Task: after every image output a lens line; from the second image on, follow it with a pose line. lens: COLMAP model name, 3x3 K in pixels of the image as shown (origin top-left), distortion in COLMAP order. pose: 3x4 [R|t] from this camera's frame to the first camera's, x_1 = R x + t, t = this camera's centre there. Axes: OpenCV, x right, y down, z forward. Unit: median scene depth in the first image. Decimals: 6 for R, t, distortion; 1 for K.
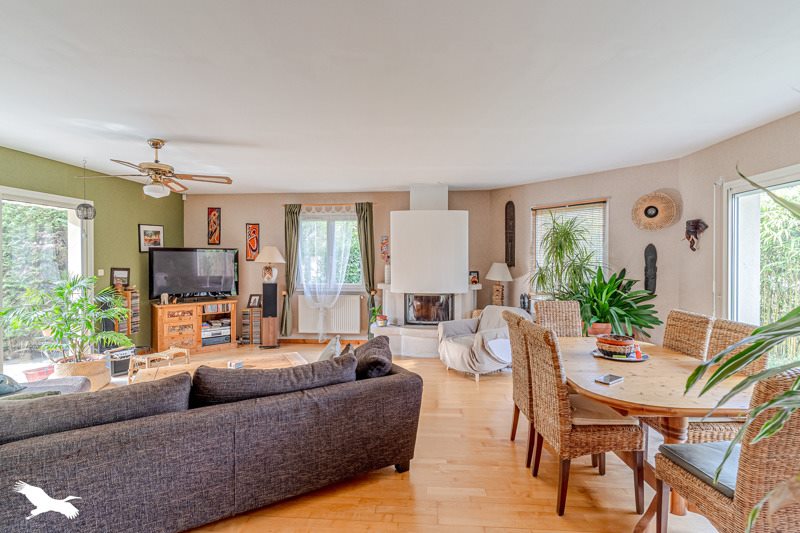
lens RADIAL K [[384.4, 0, 402.1], [0, 384.4, 262.3], [0, 0, 1]] dist [0.000402, 0.000121]
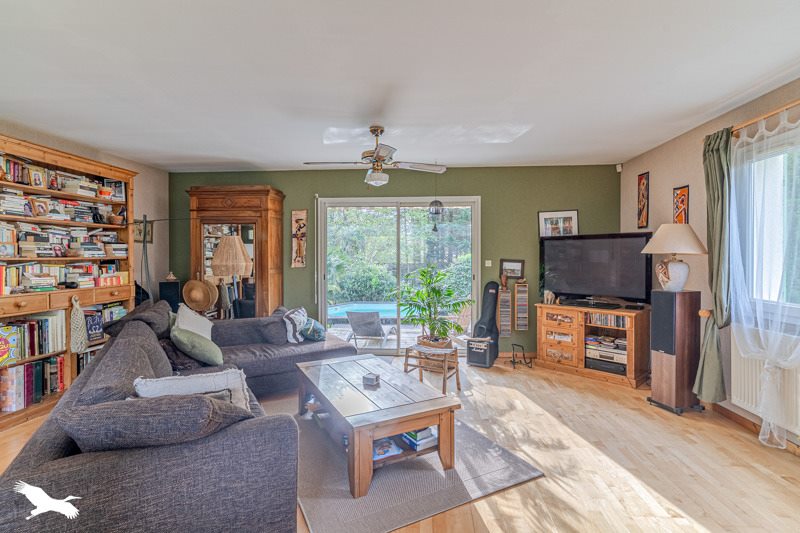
lens RADIAL K [[384.4, 0, 402.1], [0, 384.4, 262.3], [0, 0, 1]] dist [0.000402, 0.000121]
pose [[0.009875, 0.015988, -0.999823, 0.211980], [-0.006348, 0.999853, 0.015926, 0.007343], [0.999931, 0.006189, 0.009975, 0.644630]]
